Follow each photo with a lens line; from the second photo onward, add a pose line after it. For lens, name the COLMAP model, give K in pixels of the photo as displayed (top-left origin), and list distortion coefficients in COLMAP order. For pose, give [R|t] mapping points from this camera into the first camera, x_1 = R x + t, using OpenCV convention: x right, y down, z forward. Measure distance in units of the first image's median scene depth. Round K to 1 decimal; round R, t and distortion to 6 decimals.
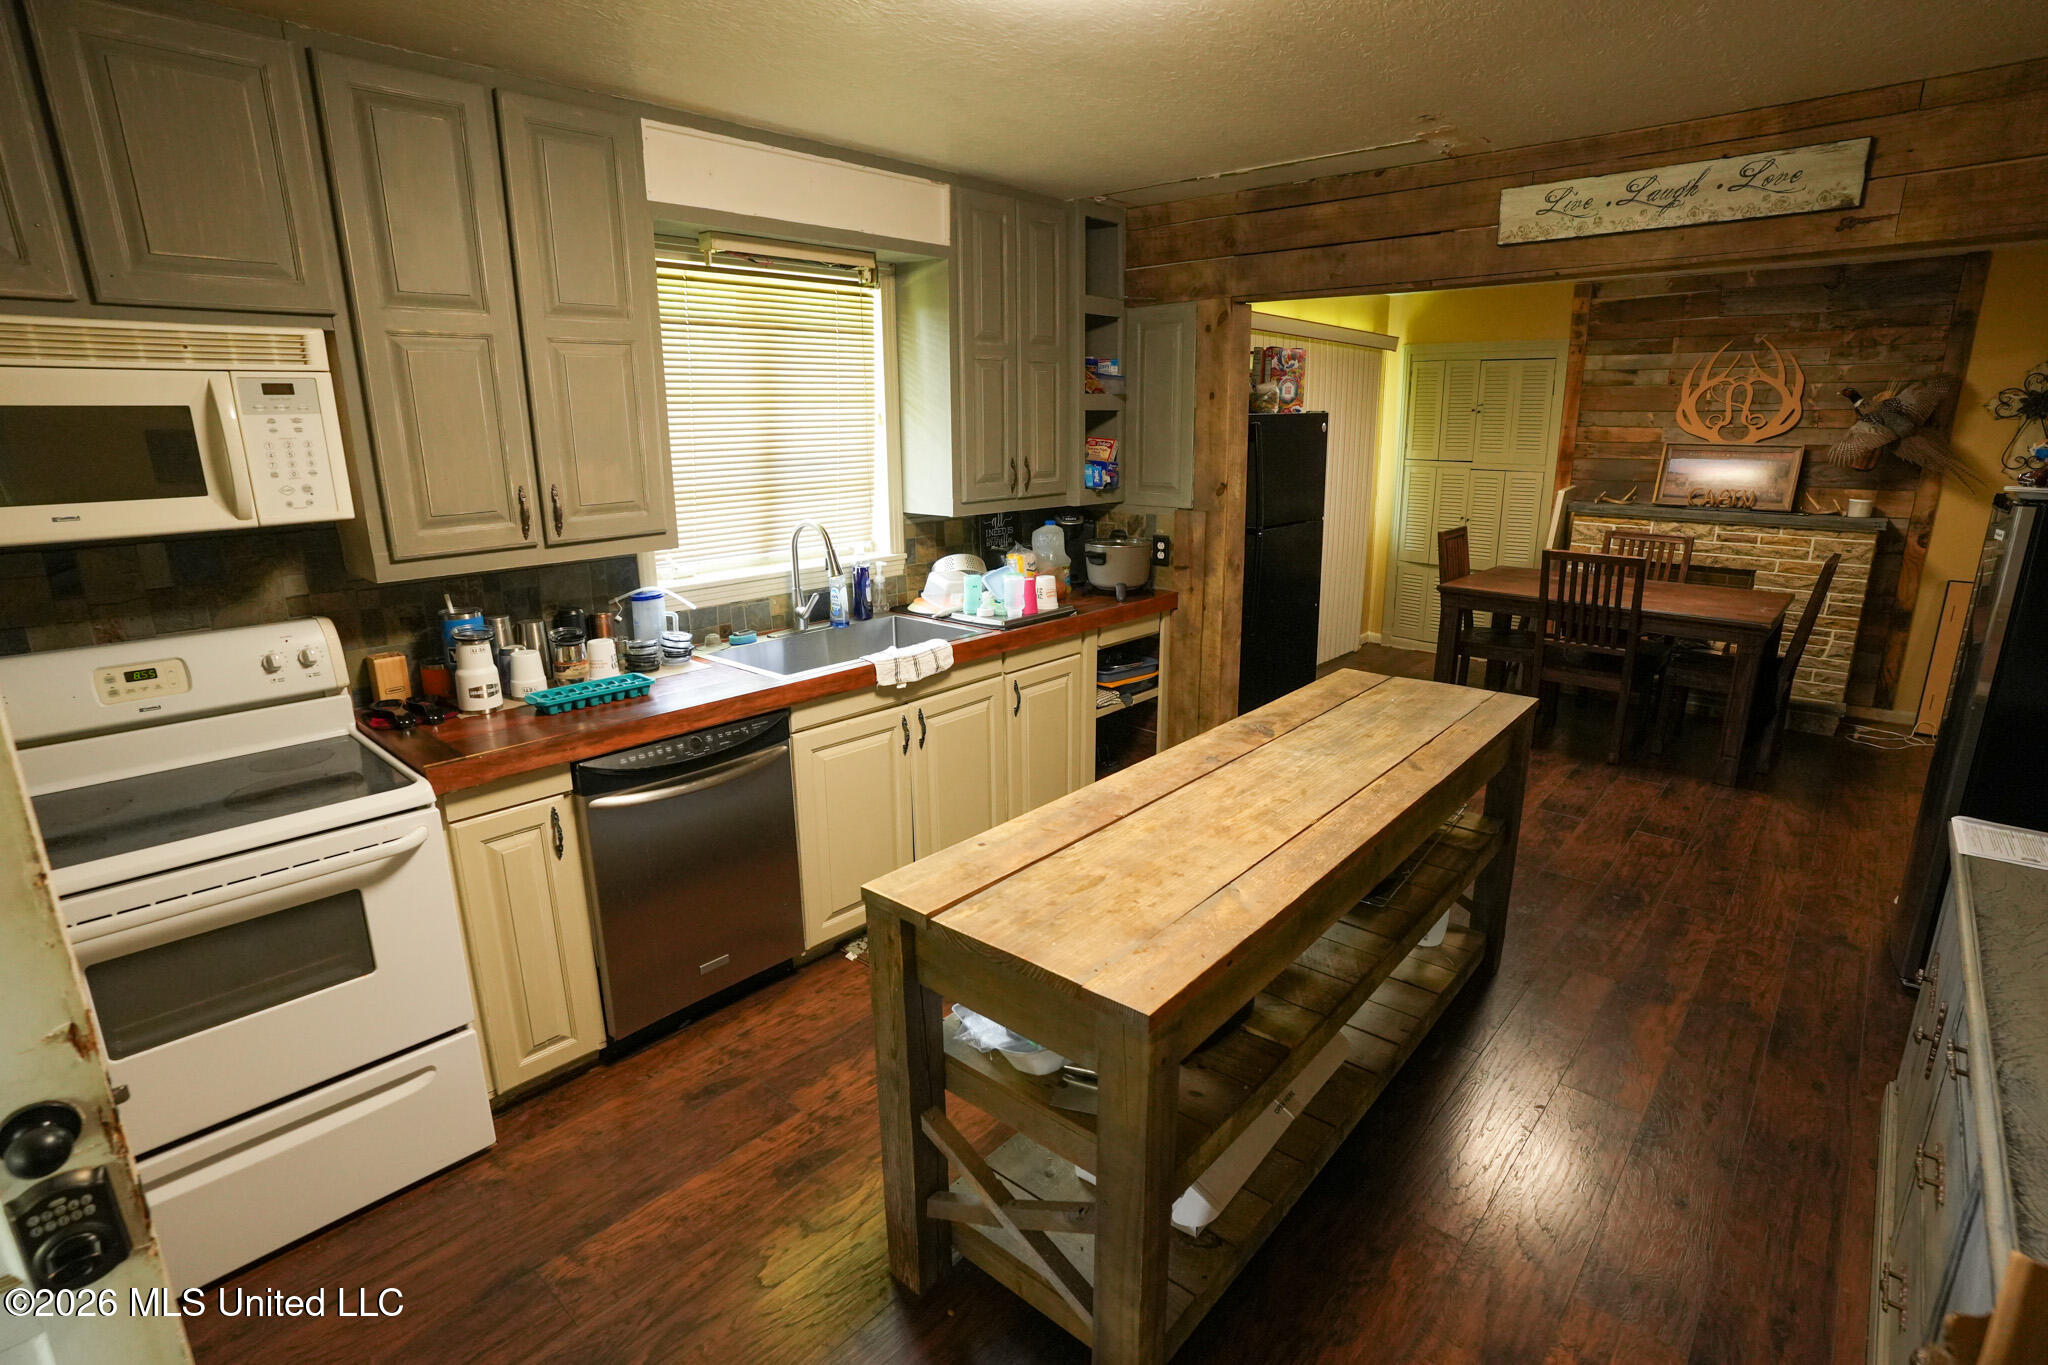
lens RADIAL K [[1001.9, 0, 1030.6], [0, 1001.9, 686.2], [0, 0, 1]] dist [-0.068400, 0.030152]
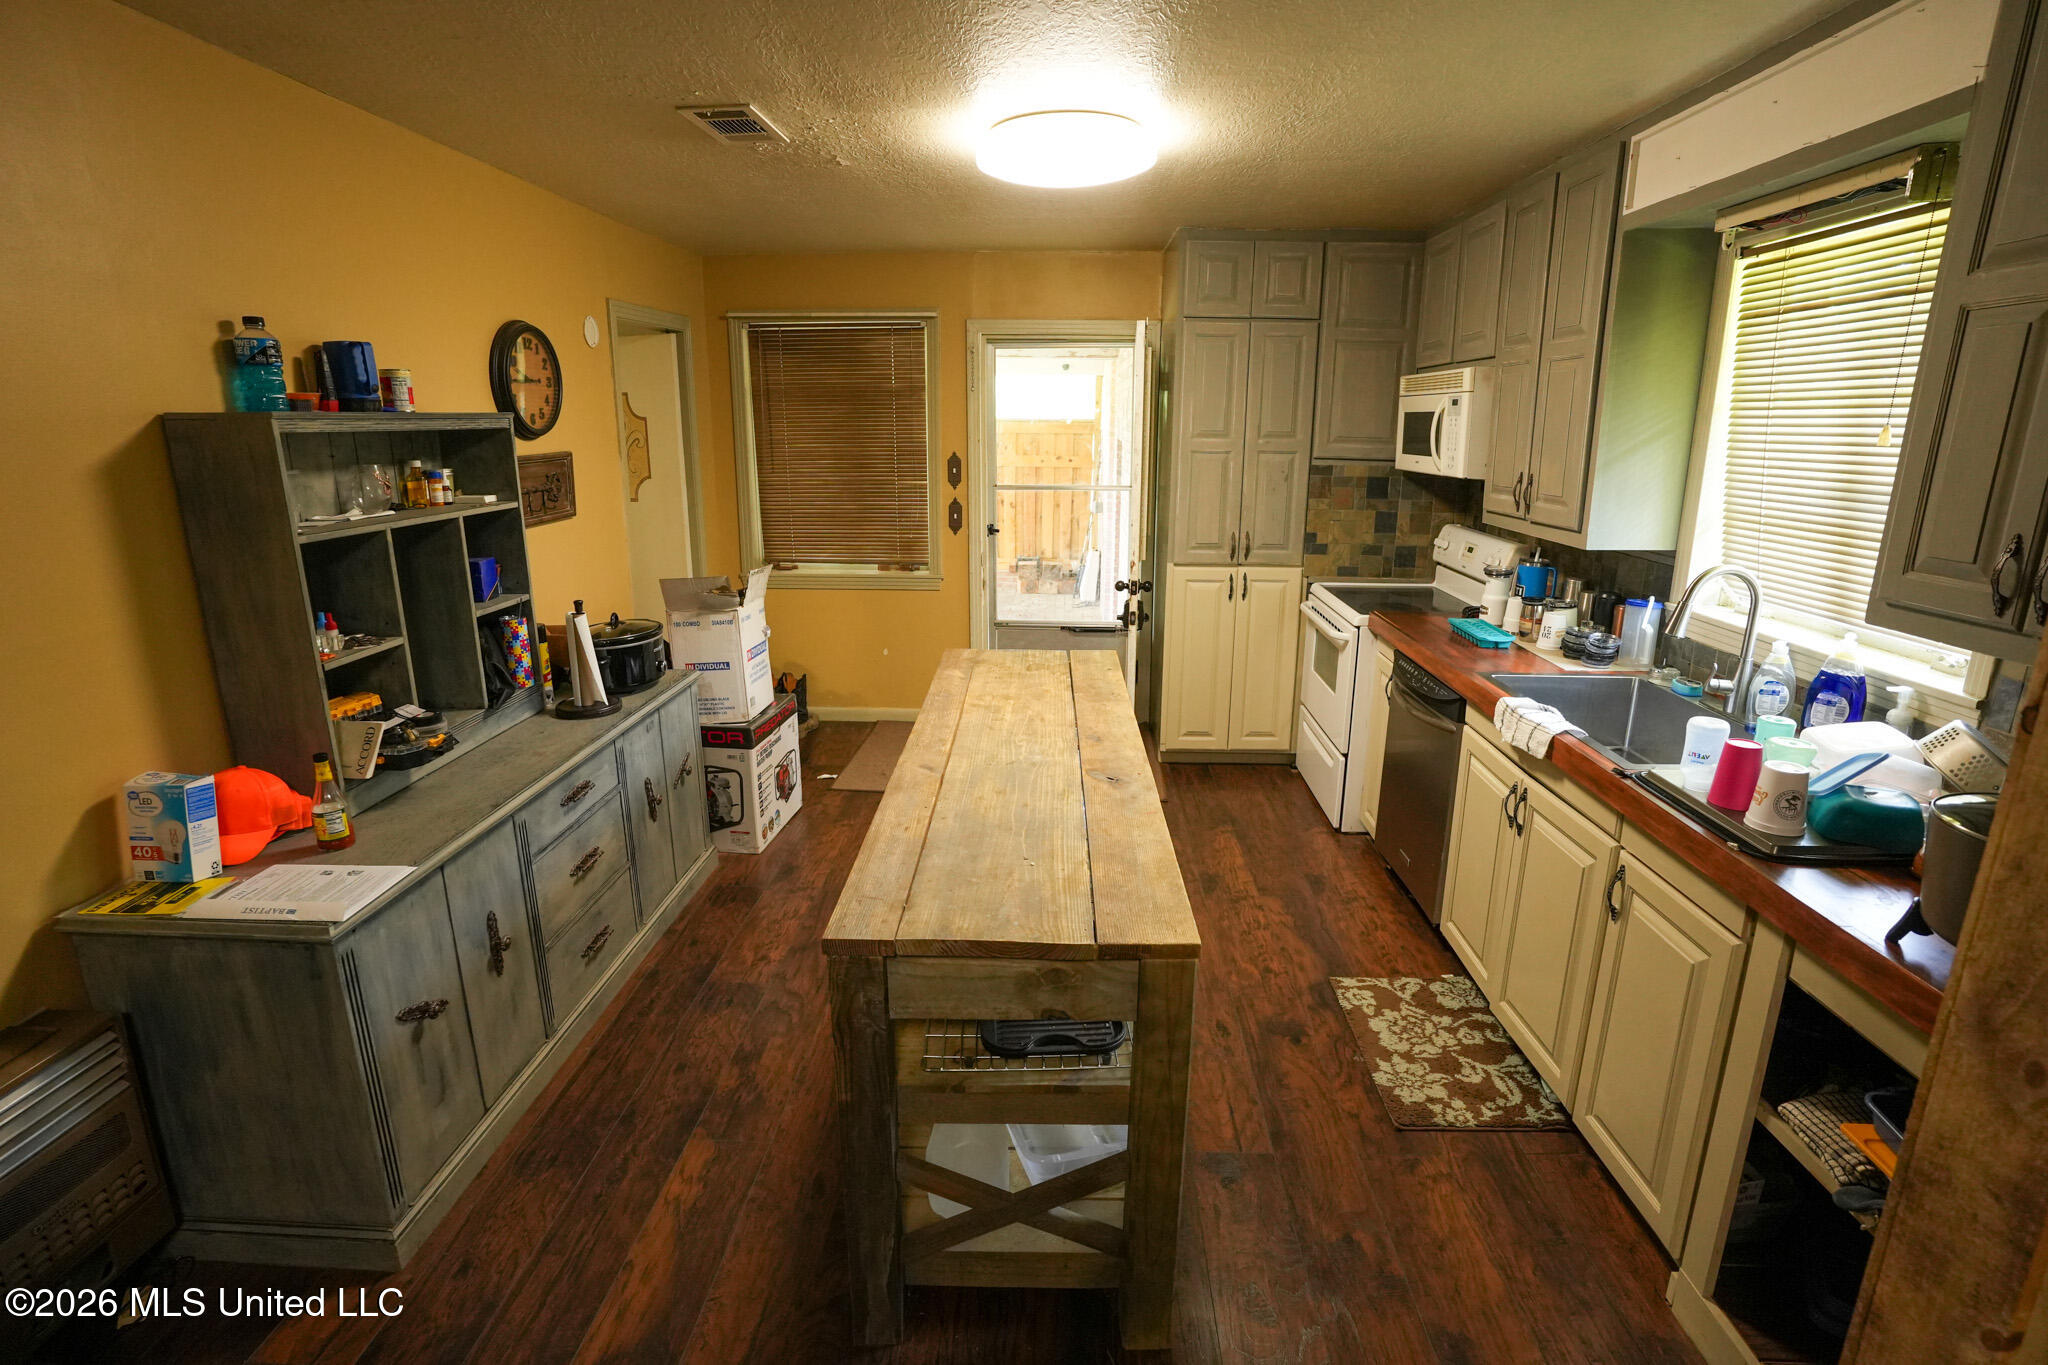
lens RADIAL K [[1001.9, 0, 1012.4], [0, 1001.9, 680.7], [0, 0, 1]] dist [-0.068400, 0.030152]
pose [[-0.784886, 0.164123, -0.597509, 0.466202], [-0.155859, 0.880991, 0.446725, -0.237540], [0.599718, 0.443756, -0.665898, 0.858329]]
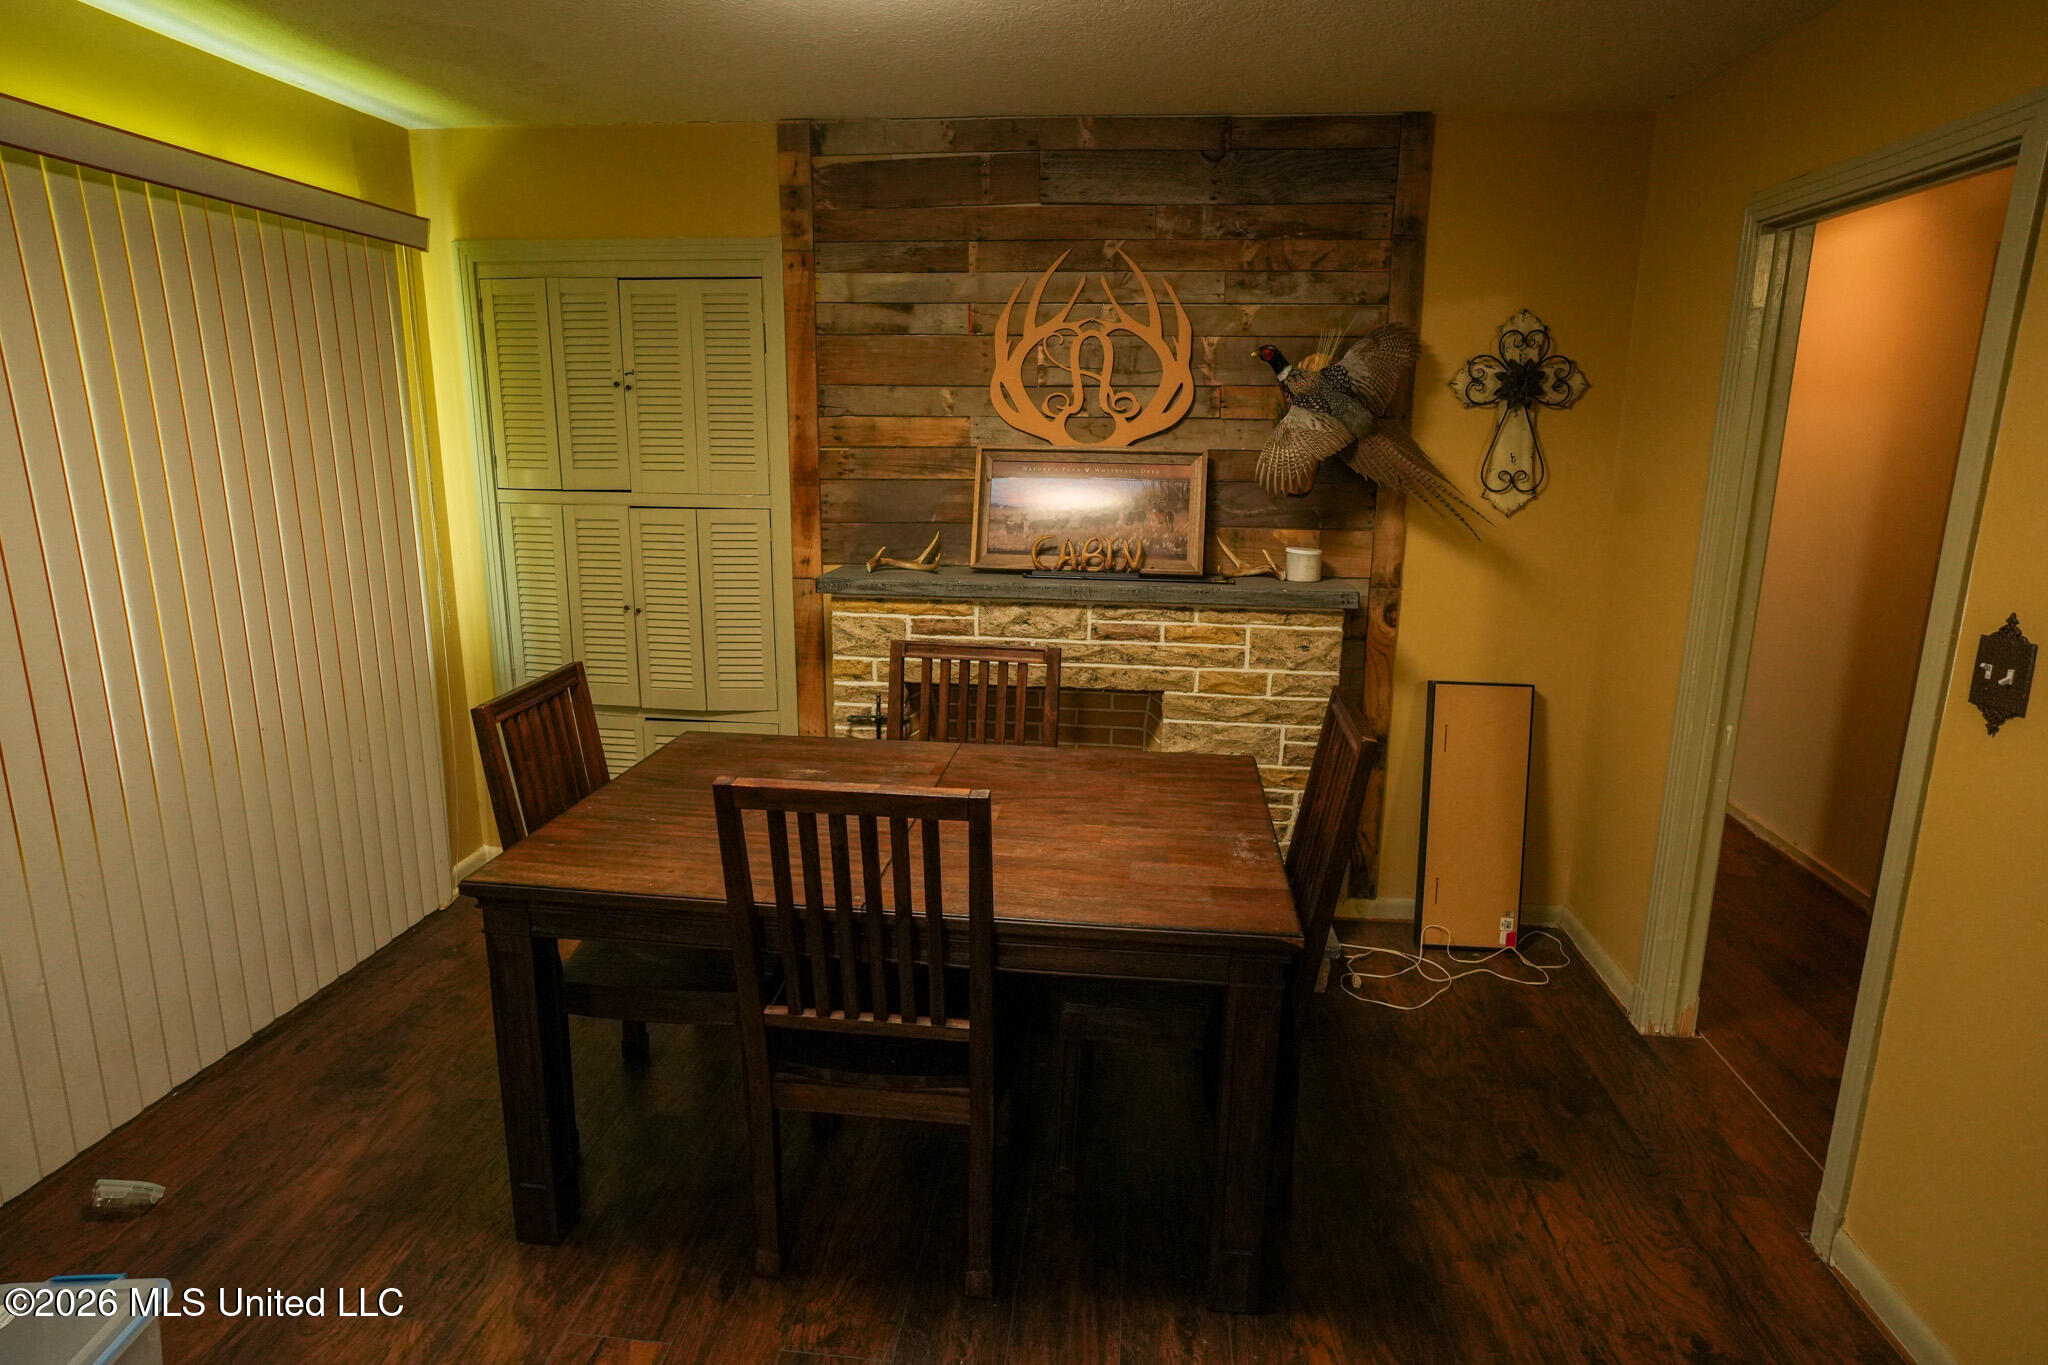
lens RADIAL K [[1150.0, 0, 1029.9], [0, 1150.0, 678.3], [0, 0, 1]] dist [-0.033823, 0.021039]
pose [[0.812491, -0.113708, 0.571776, 0.399743], [0.134792, 0.990859, 0.005512, -0.164596], [-0.567176, 0.072593, 0.820391, 0.634801]]
